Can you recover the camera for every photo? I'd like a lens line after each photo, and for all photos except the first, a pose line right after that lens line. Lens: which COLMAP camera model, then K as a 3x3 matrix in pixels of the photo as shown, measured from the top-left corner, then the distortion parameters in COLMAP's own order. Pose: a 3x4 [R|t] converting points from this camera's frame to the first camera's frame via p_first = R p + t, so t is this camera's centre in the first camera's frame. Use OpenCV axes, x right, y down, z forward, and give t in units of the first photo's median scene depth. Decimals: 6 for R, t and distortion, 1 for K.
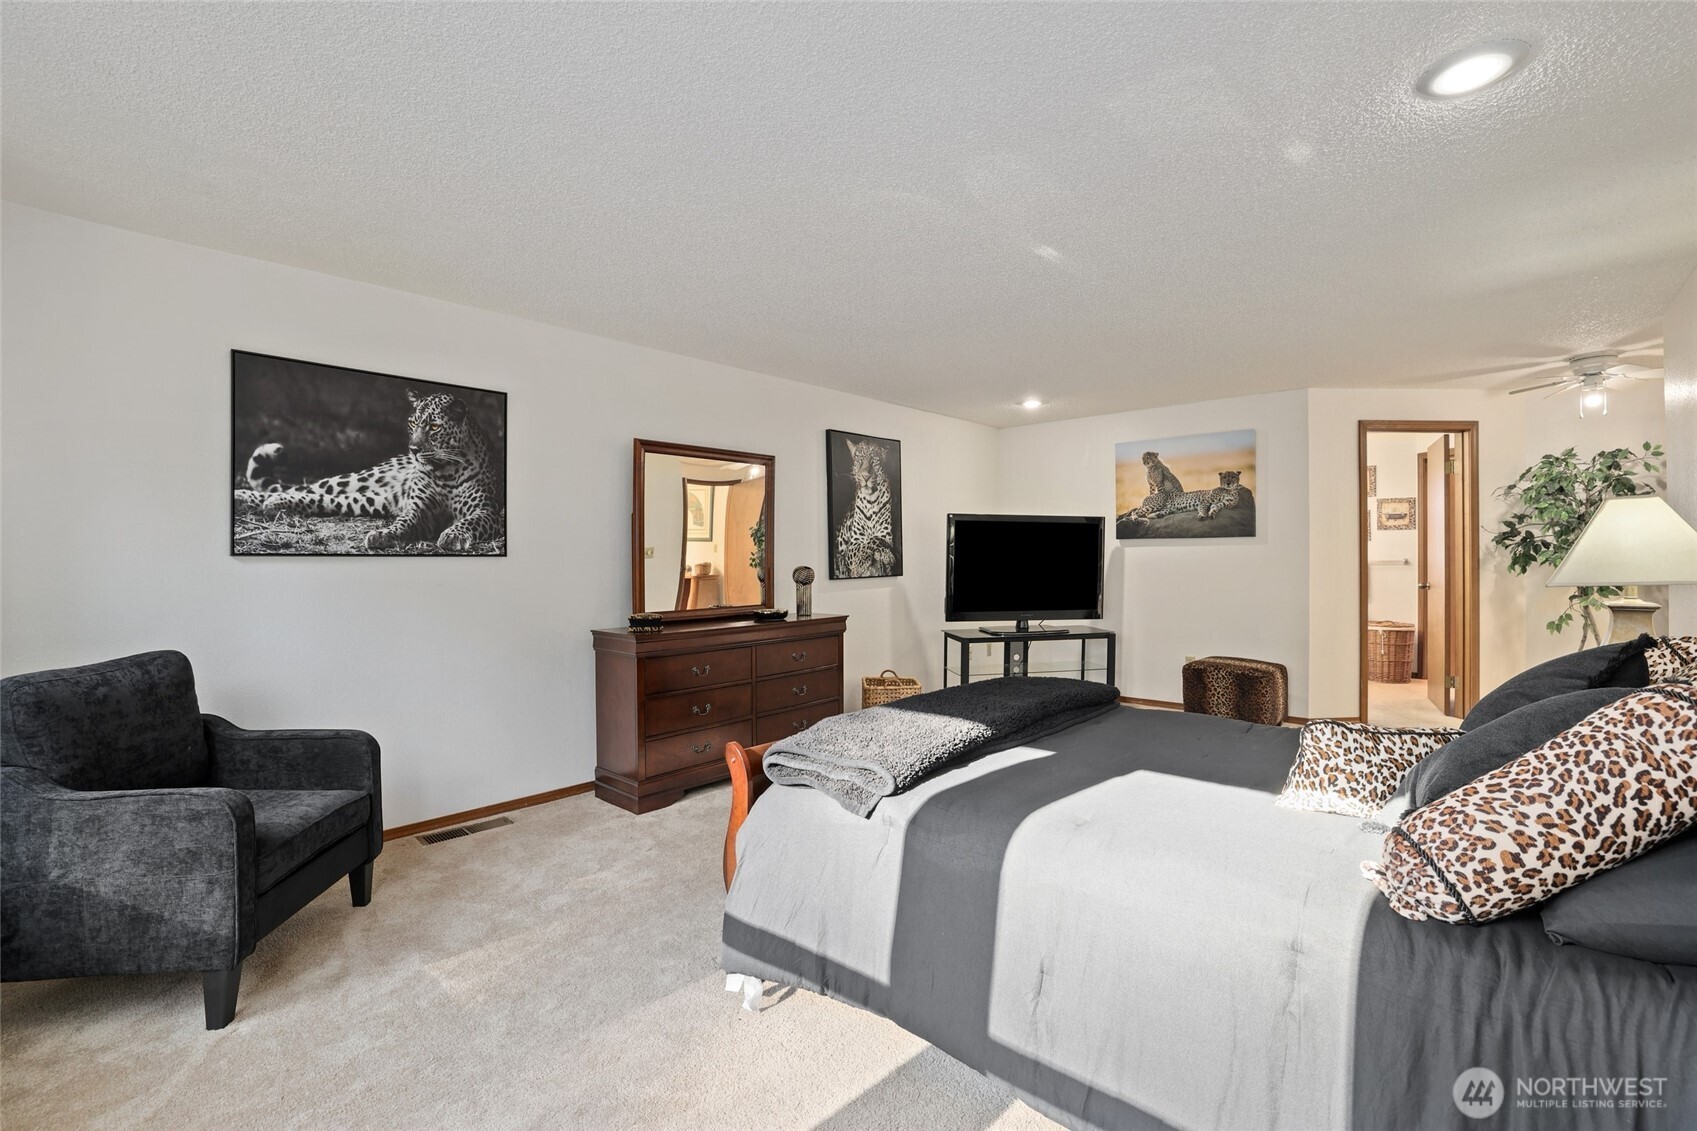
lens RADIAL K [[731.2, 0, 850.6], [0, 731.2, 556.4], [0, 0, 1]] dist [-0.016447, 0.000195]
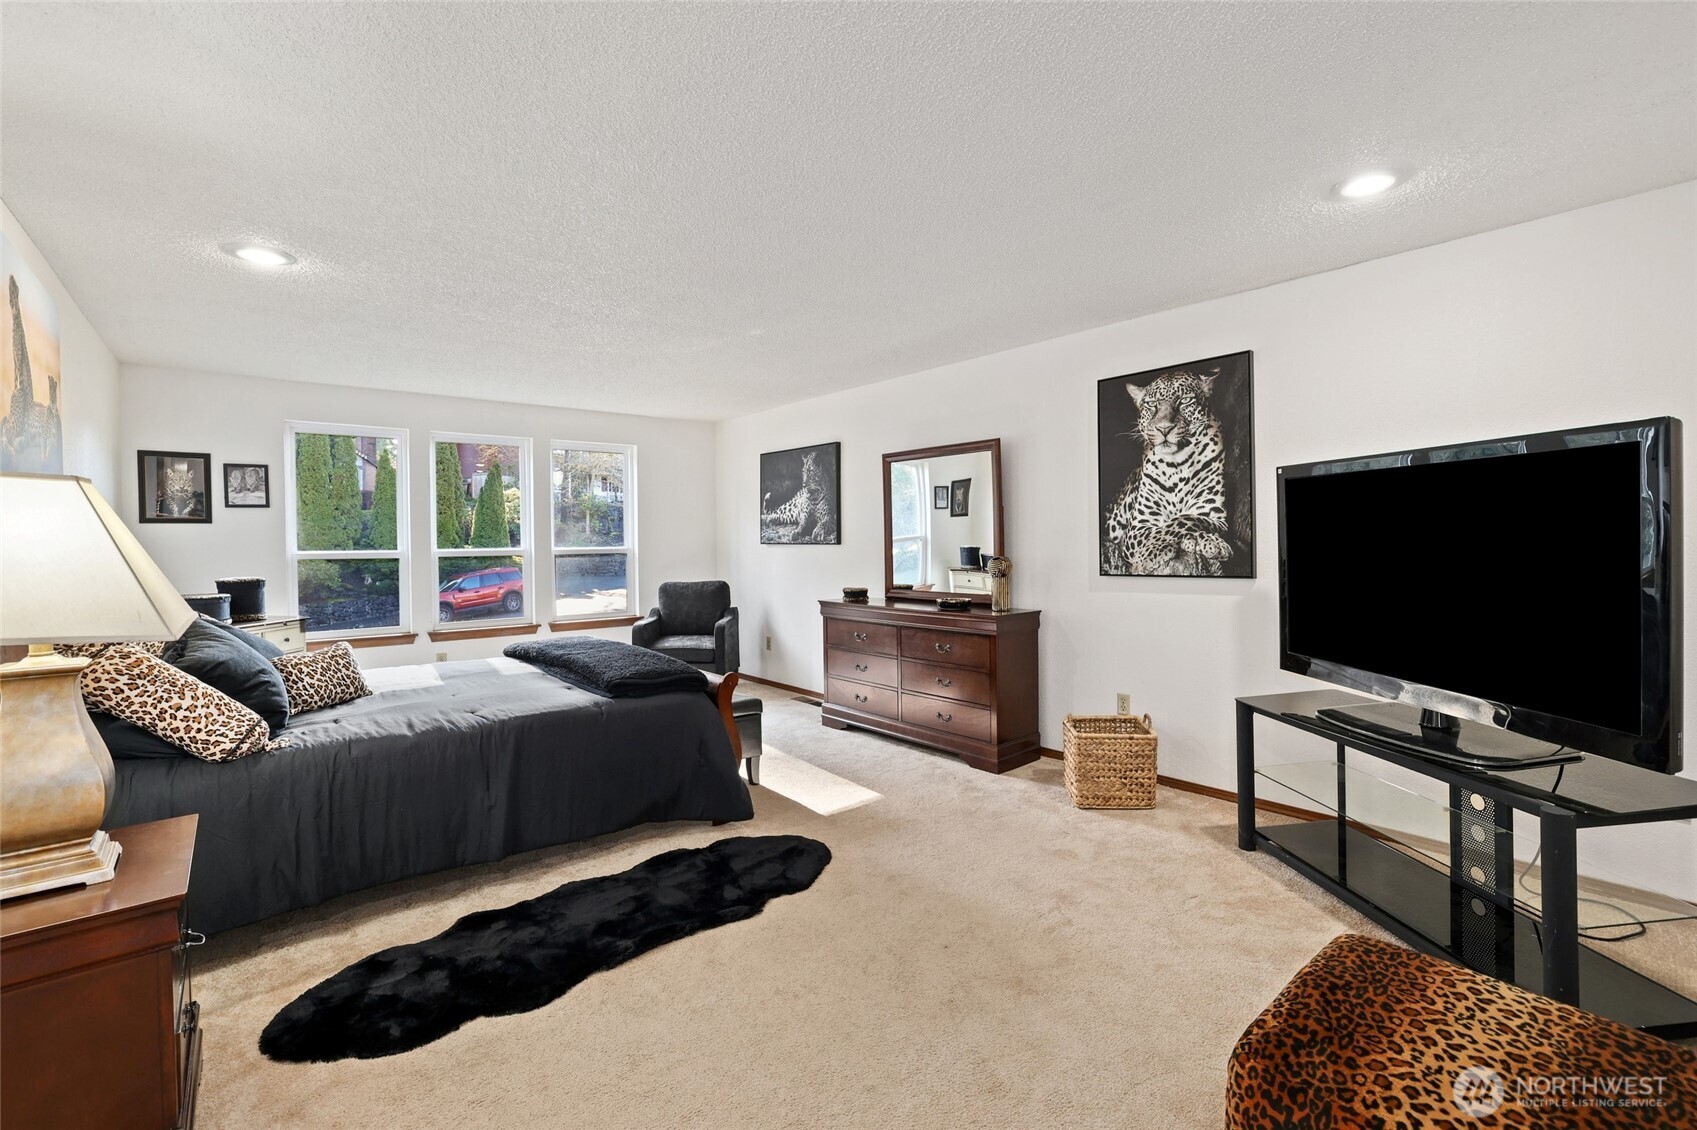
lens RADIAL K [[731.2, 0, 850.6], [0, 731.2, 552.9], [0, 0, 1]] dist [-0.016447, 0.000195]
pose [[-0.106855, 0.021643, -0.994039, 0.749008], [0.007416, 0.999753, 0.020970, -0.009928], [0.994247, -0.005131, -0.106989, 0.802854]]
